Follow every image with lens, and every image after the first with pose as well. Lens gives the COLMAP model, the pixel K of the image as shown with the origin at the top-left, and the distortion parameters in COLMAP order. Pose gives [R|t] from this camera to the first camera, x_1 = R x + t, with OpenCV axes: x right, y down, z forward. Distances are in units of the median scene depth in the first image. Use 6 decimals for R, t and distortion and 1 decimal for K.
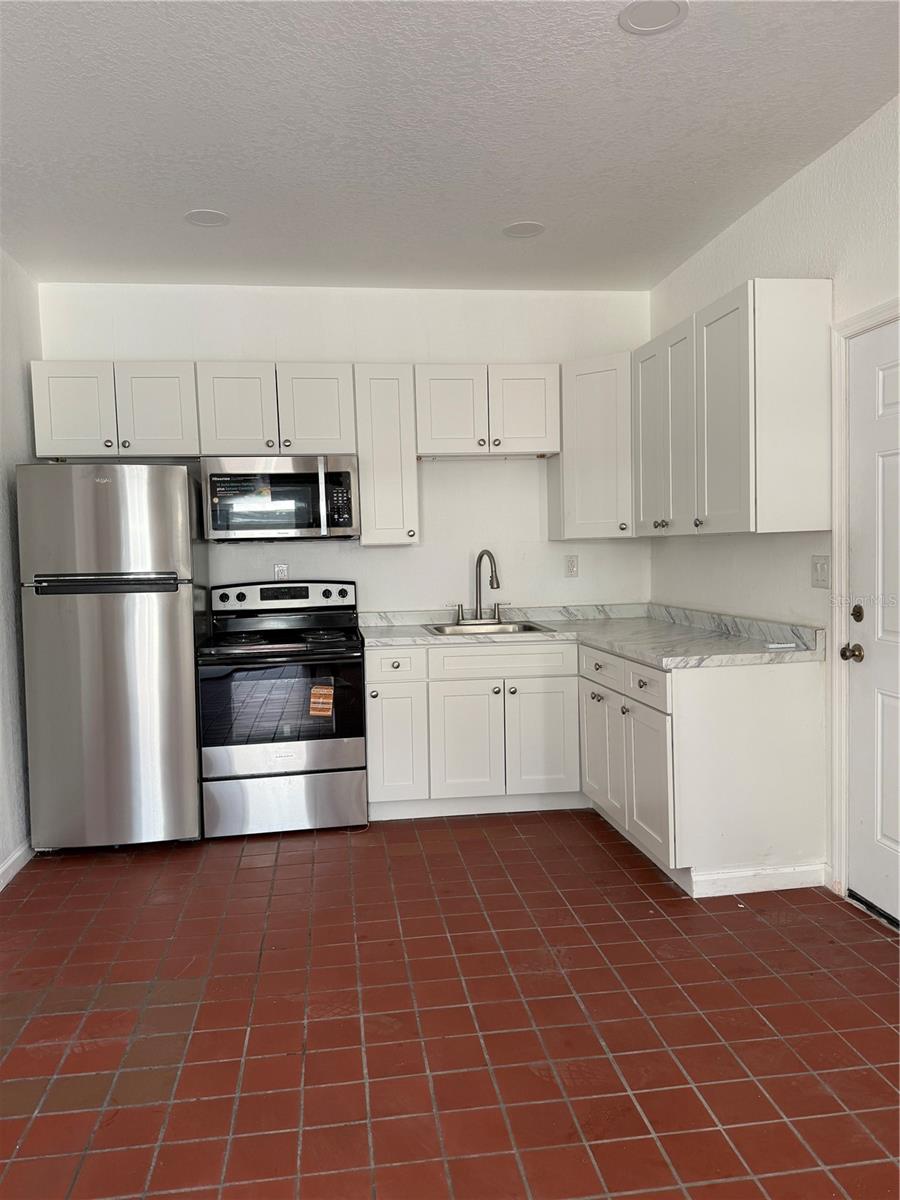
lens RADIAL K [[880.0, 0, 448.3], [0, 880.0, 608.9], [0, 0, 1]] dist [0.098907, -0.001976]
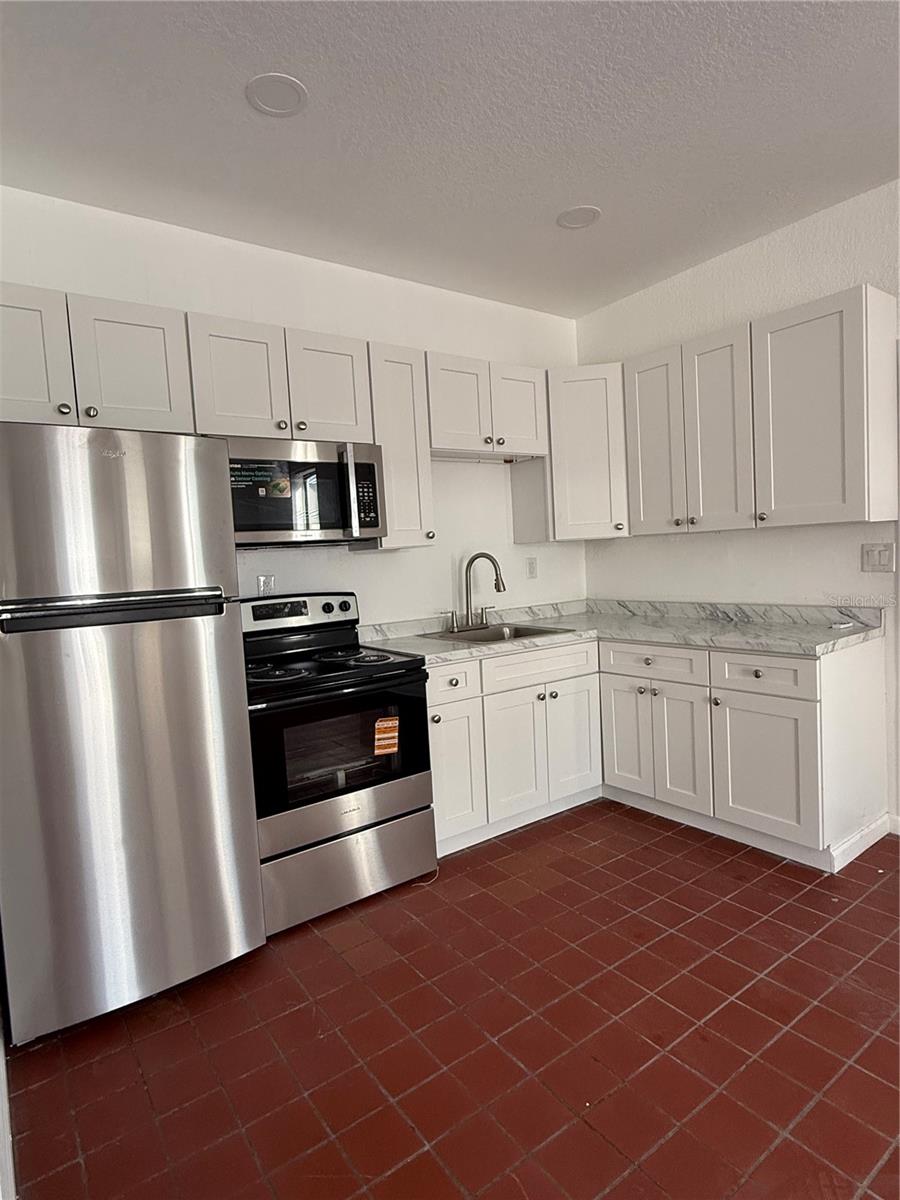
lens RADIAL K [[658.7, 0, 450.9], [0, 658.7, 604.4], [0, 0, 1]] dist [-0.003251, 0.002254]
pose [[0.881198, -0.058468, 0.469118, -0.356983], [0.065272, 0.997866, 0.001761, -0.015055], [-0.468220, 0.029068, 0.883134, 0.406157]]
